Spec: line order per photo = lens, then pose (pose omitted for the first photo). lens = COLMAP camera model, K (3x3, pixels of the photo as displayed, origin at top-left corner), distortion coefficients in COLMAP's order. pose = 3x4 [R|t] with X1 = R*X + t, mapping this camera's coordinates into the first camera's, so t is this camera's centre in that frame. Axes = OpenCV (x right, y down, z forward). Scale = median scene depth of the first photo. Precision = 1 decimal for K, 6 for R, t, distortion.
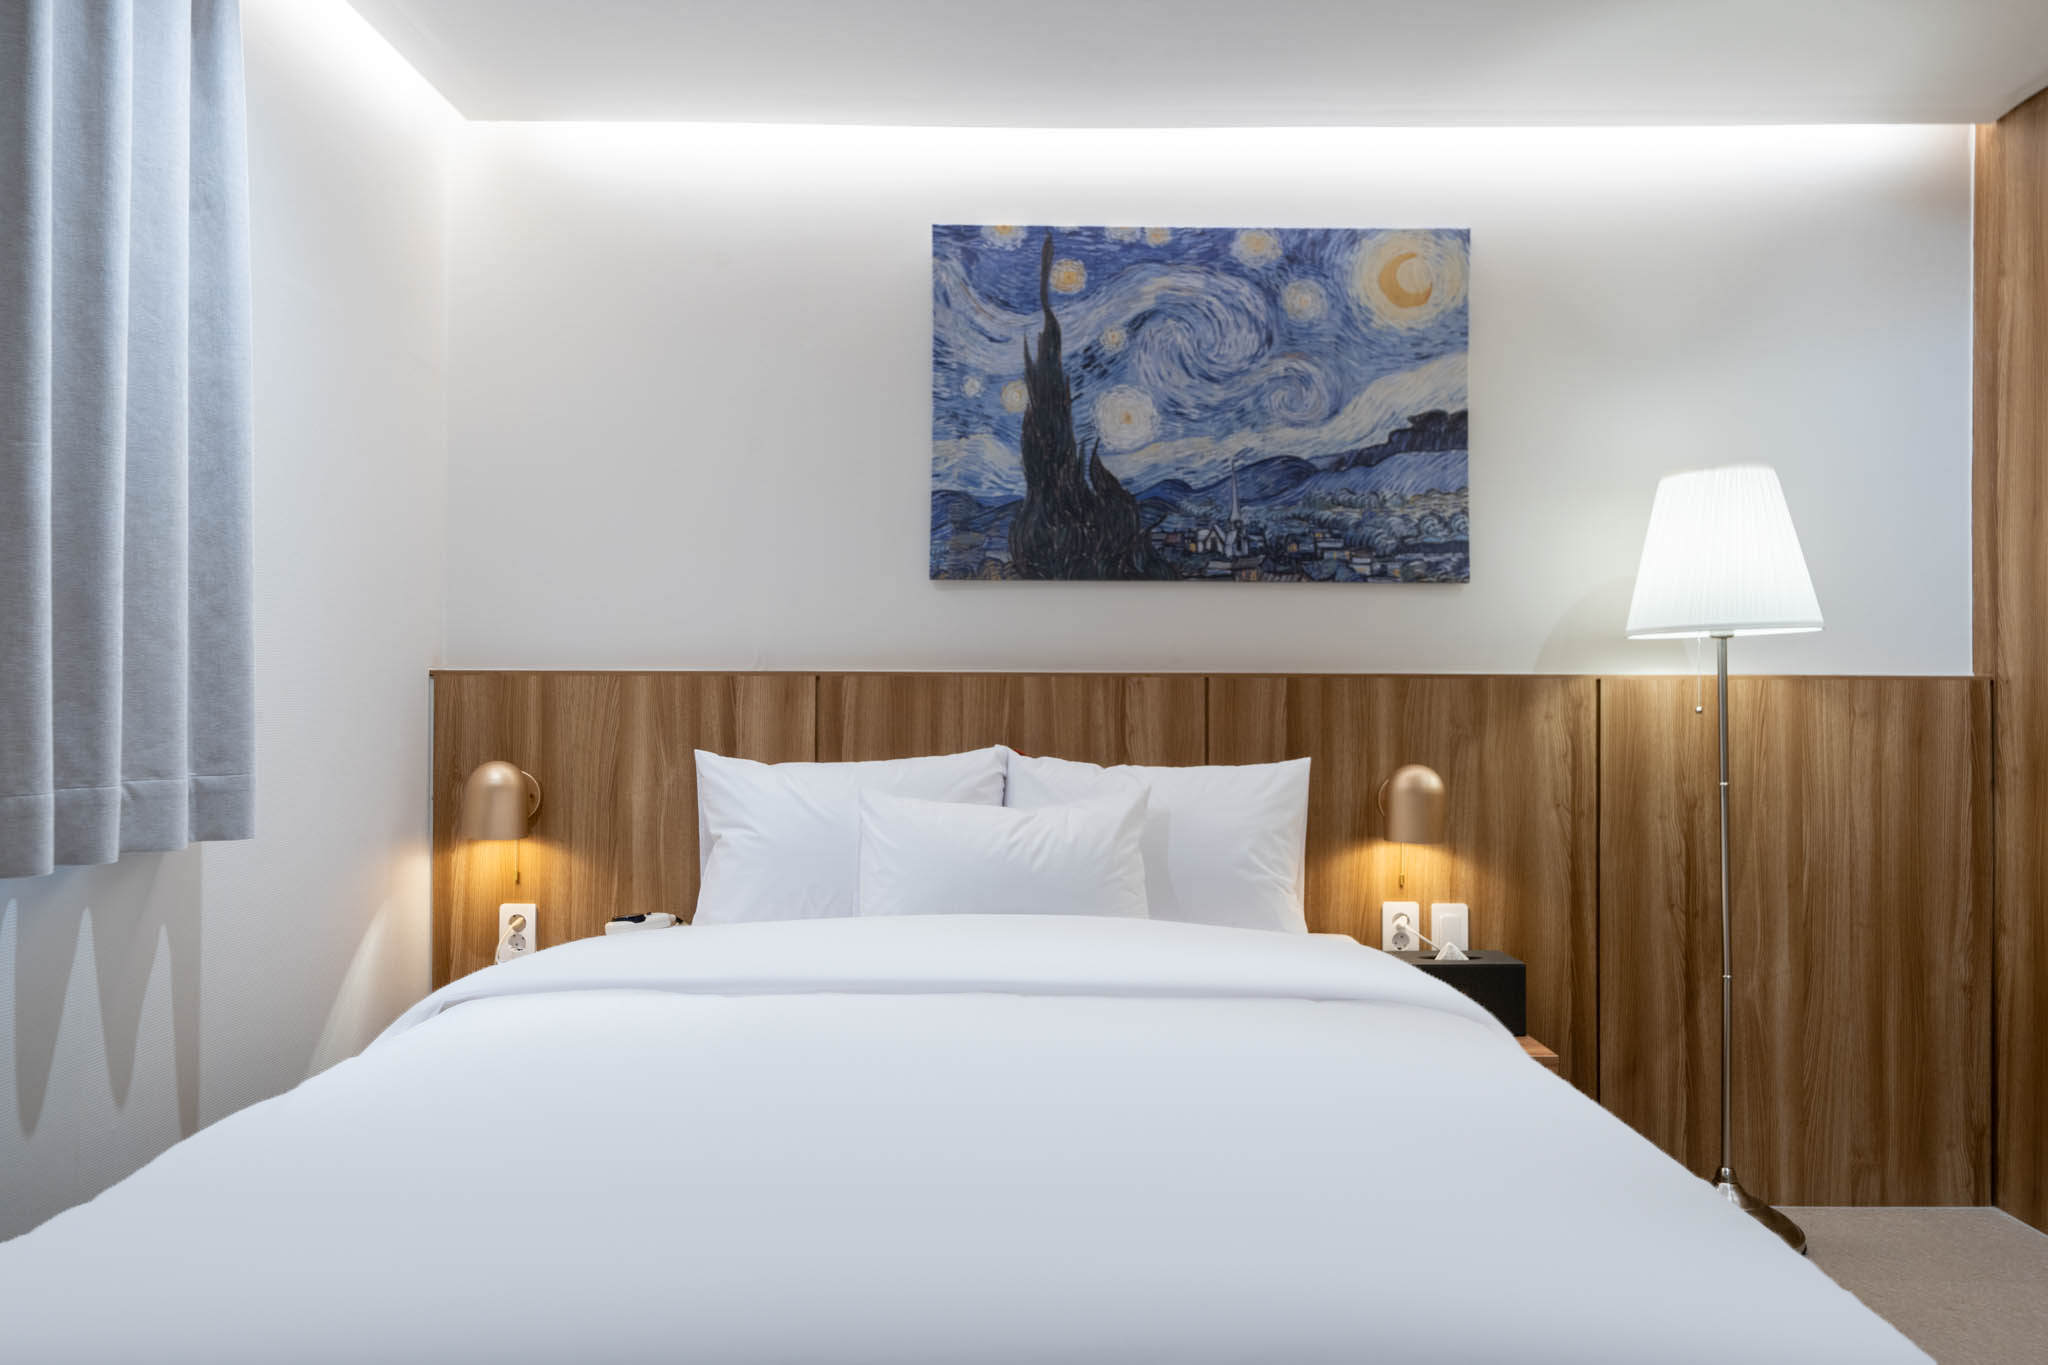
lens RADIAL K [[1405.8, 0, 1024.0], [0, 1405.8, 682.5], [0, 0, 1]] dist [-0.002702, 0.001341]
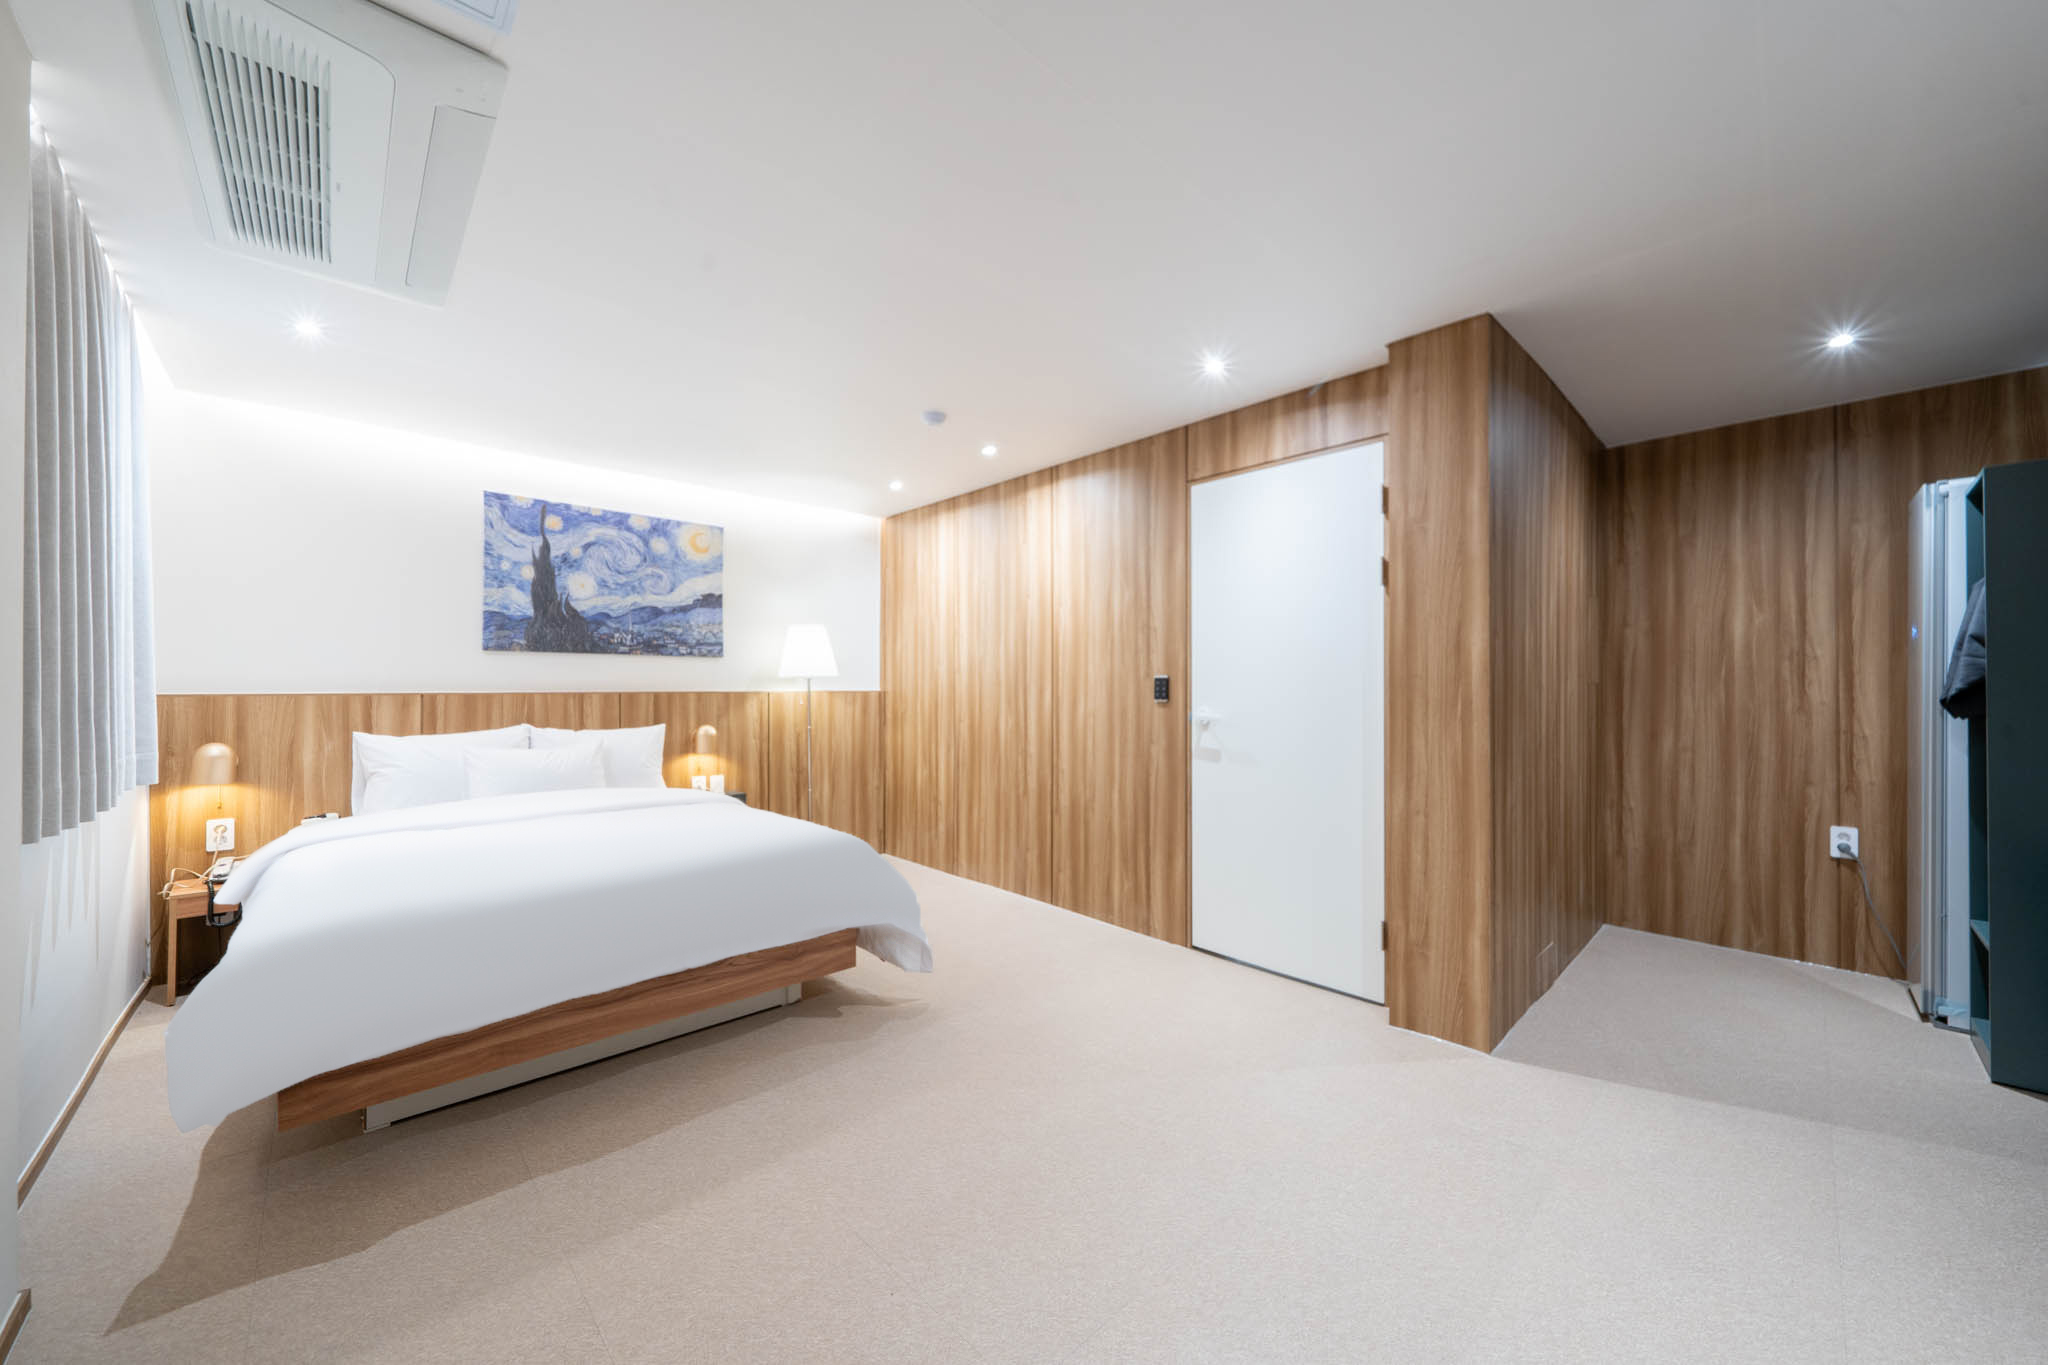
lens RADIAL K [[744.9, 0, 1024.0], [0, 744.9, 682.5], [0, 0, 1]] dist [0.000125, 0.000003]
pose [[0.705843, -0.000221, 0.708368, -0.296270], [-0.004145, 0.999982, 0.004442, -0.031485], [-0.708356, -0.006072, 0.705829, -0.435265]]
